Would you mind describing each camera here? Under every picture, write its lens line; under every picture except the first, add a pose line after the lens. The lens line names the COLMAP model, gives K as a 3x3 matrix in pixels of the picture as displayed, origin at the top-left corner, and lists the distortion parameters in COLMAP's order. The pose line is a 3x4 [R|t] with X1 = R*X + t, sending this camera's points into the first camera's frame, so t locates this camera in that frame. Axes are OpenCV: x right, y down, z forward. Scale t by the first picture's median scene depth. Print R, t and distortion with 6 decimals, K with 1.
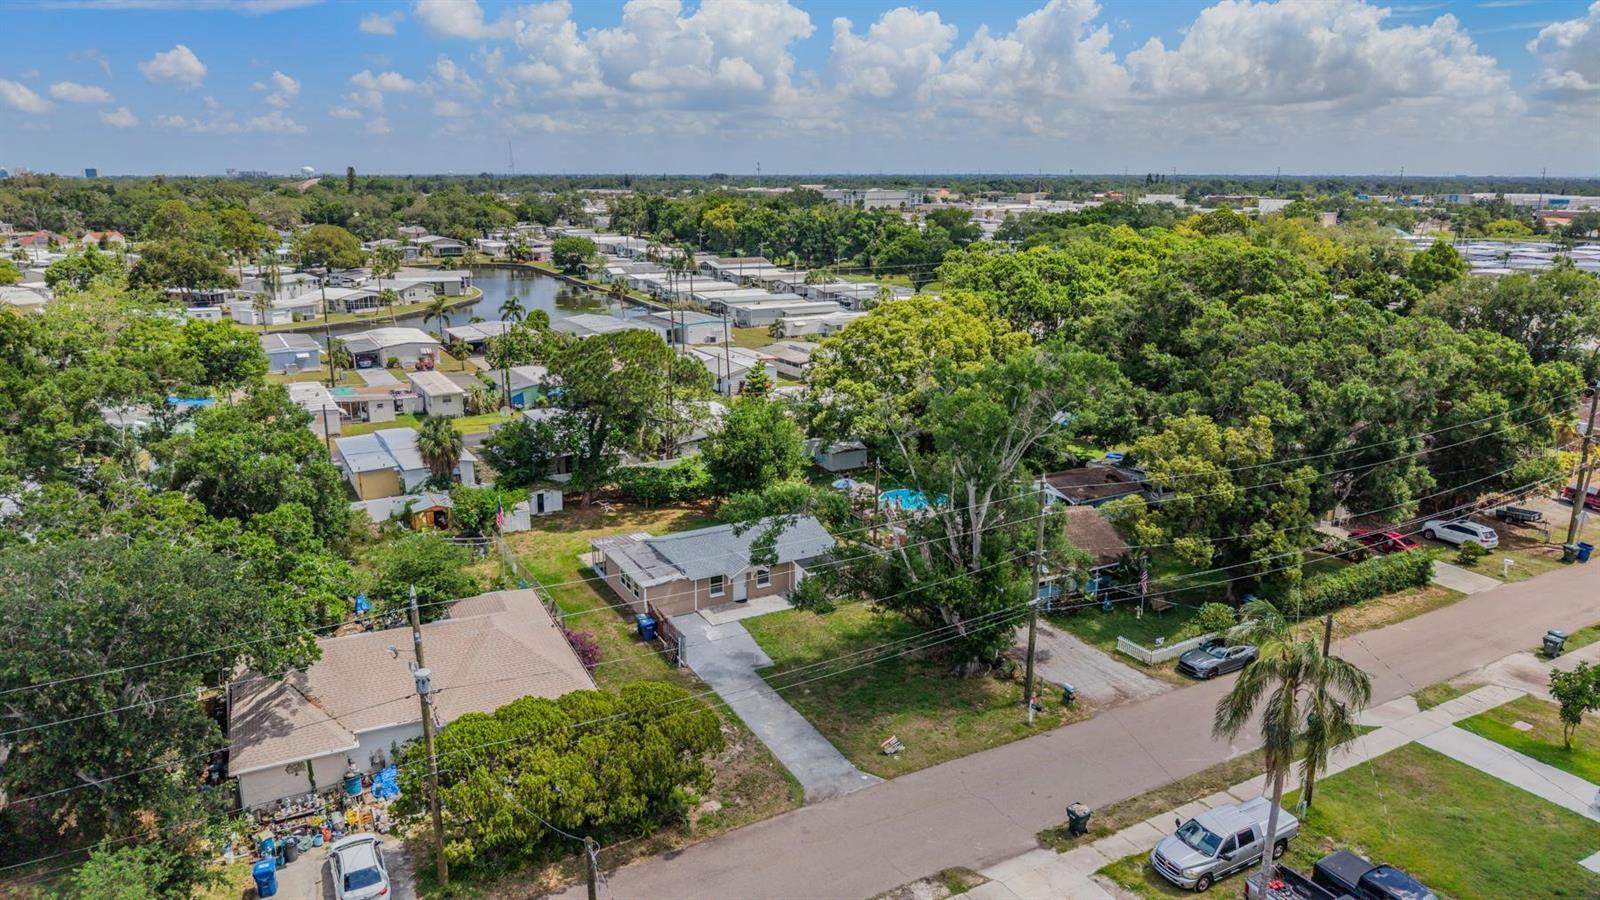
lens RADIAL K [[1077.9, 0, 800.6], [0, 1077.9, 447.6], [0, 0, 1]] dist [0.033490, -0.036349]
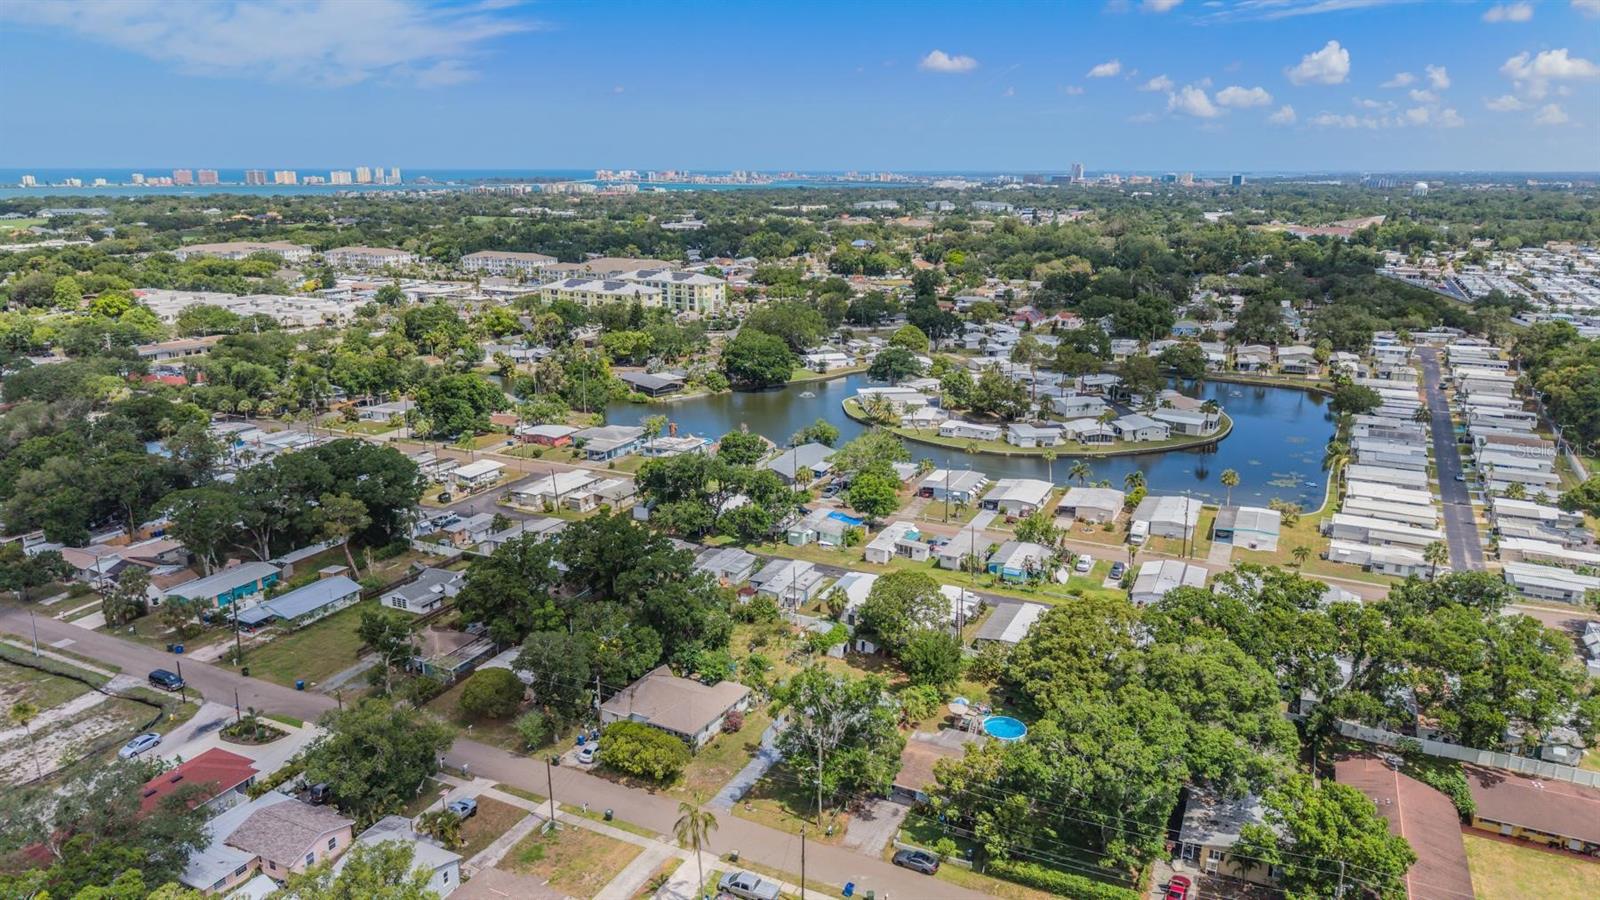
lens RADIAL K [[1077.9, 0, 794.5], [0, 1077.9, 450.5], [0, 0, 1]] dist [0.033490, -0.036349]
pose [[0.562256, 0.214843, -0.798568, 1.536832], [-0.200436, 0.972274, 0.120453, -0.661145], [0.802305, 0.092337, 0.589729, -0.359387]]
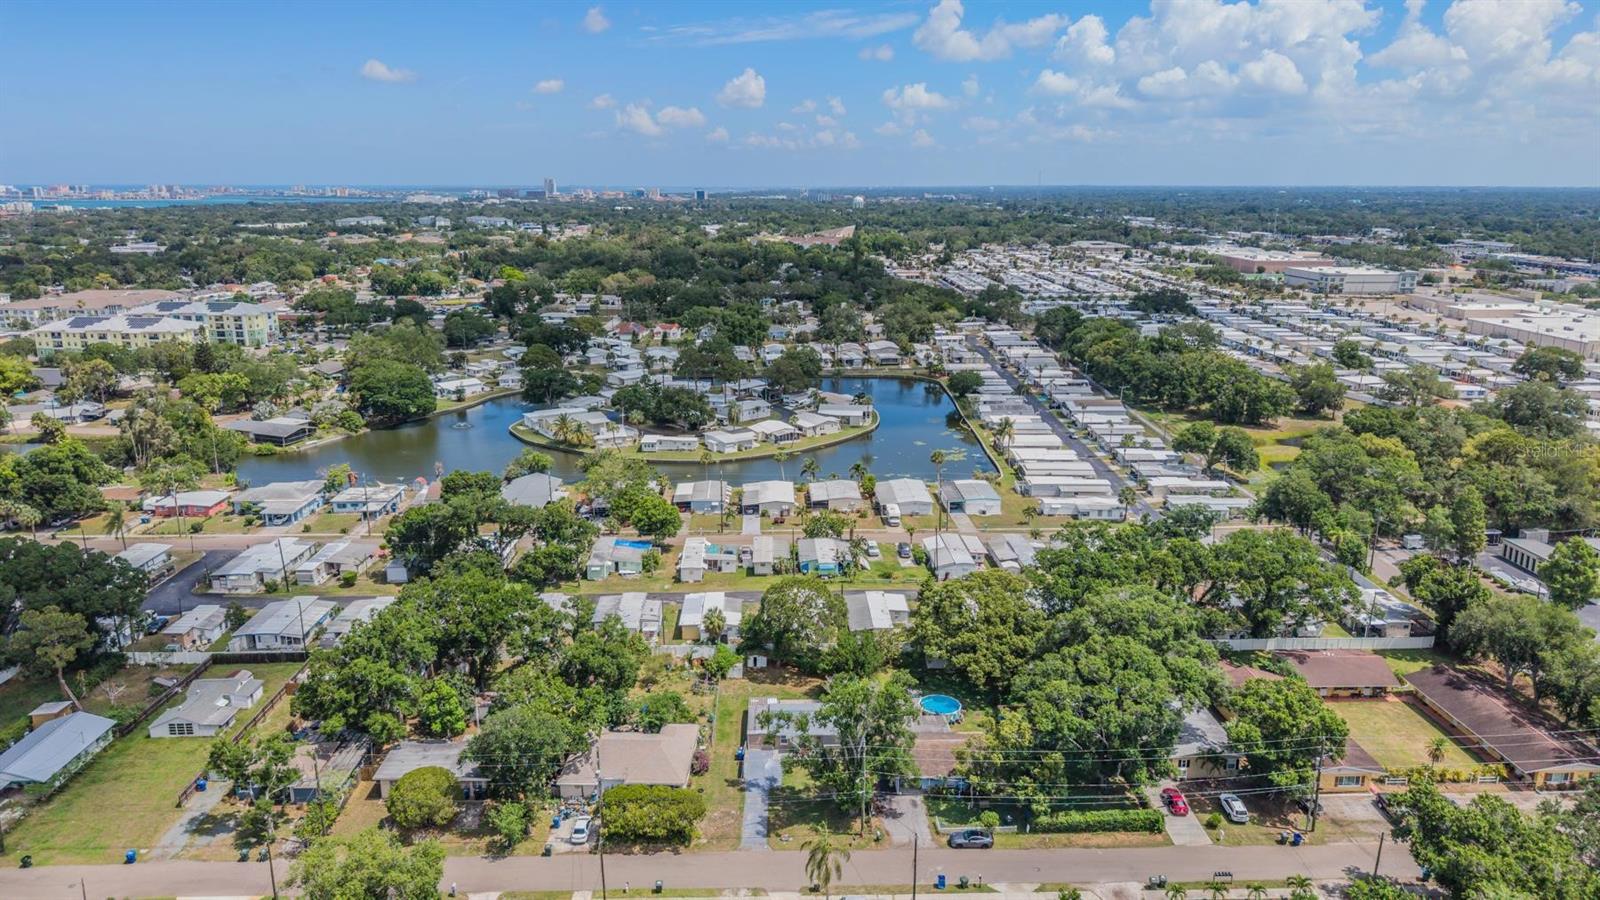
lens RADIAL K [[1077.9, 0, 798.7], [0, 1077.9, 464.4], [0, 0, 1]] dist [0.033490, -0.036349]
pose [[0.883207, 0.123624, -0.452396, 0.867540], [-0.116316, 0.992234, 0.044061, -0.519828], [0.454330, 0.013706, 0.890728, -0.904412]]
